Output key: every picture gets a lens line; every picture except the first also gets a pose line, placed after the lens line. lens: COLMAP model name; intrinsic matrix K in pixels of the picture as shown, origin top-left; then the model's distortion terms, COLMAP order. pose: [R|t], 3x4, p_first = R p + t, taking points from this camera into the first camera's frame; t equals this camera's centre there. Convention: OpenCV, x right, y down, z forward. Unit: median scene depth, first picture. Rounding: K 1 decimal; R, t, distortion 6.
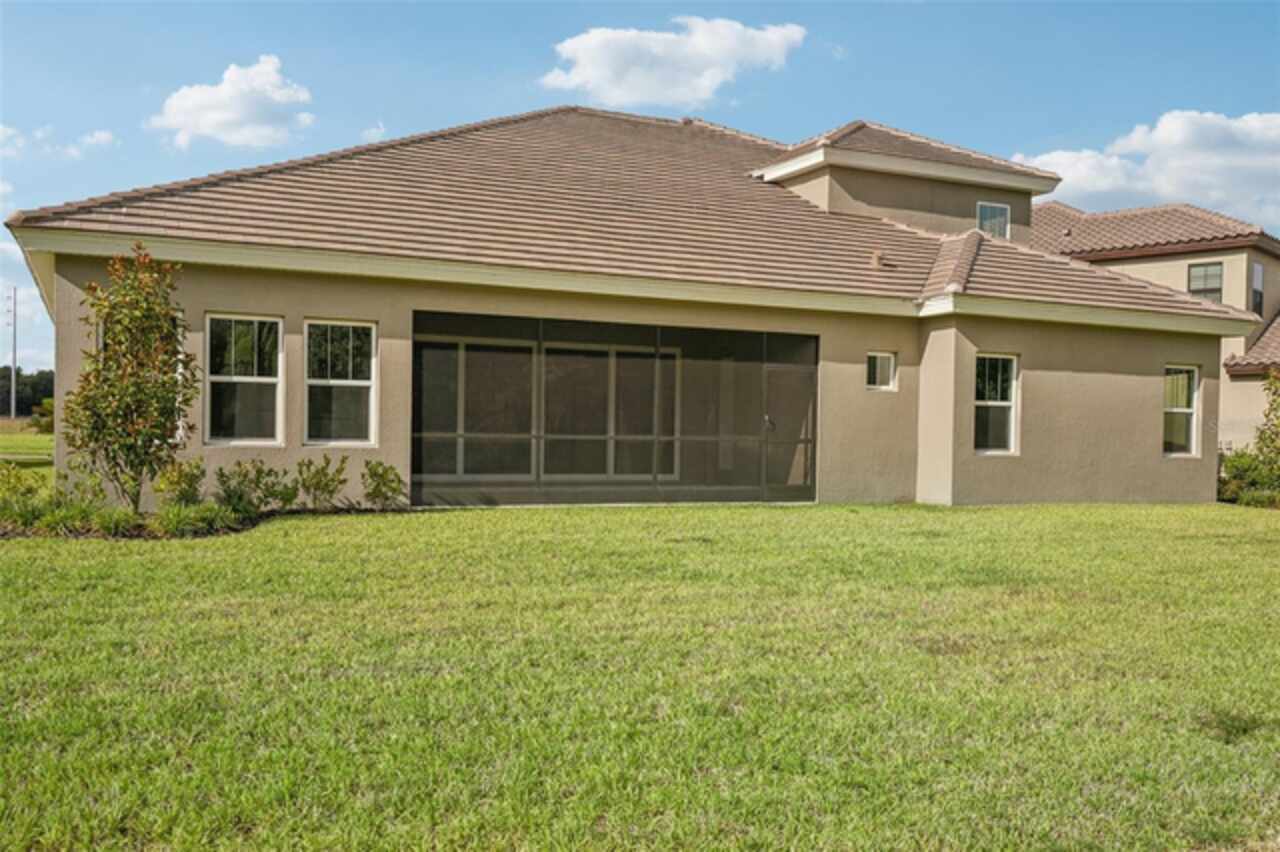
lens RADIAL K [[1064.5, 0, 639.5], [0, 1064.5, 423.5], [0, 0, 1]] dist [-0.002338, 0.000314]
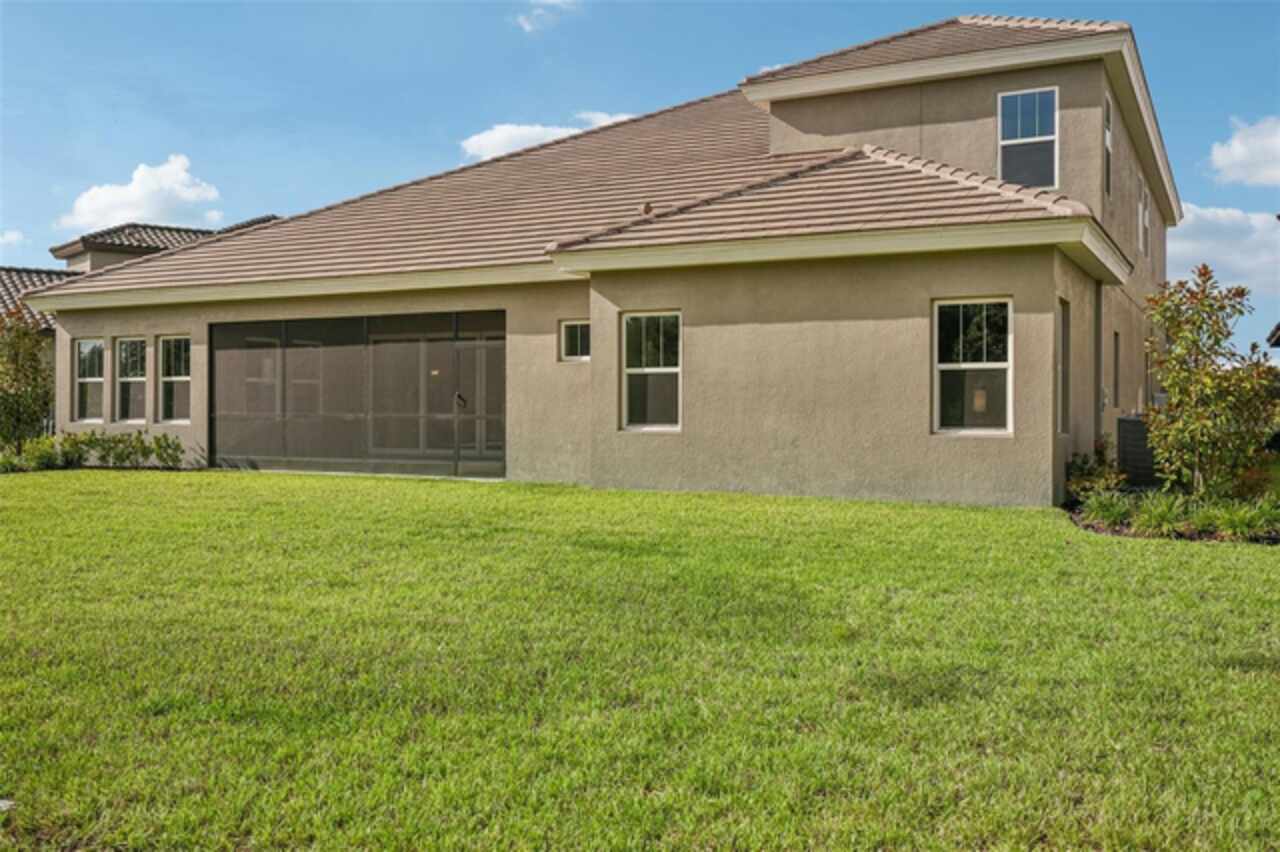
lens RADIAL K [[1206.2, 0, 638.9], [0, 1206.2, 424.2], [0, 0, 1]] dist [-0.067491, 0.000000]
pose [[0.624502, -0.007066, -0.780991, 1.109404], [0.012599, 0.999920, 0.001027, 0.023531], [0.780922, -0.010481, 0.624541, 0.398752]]
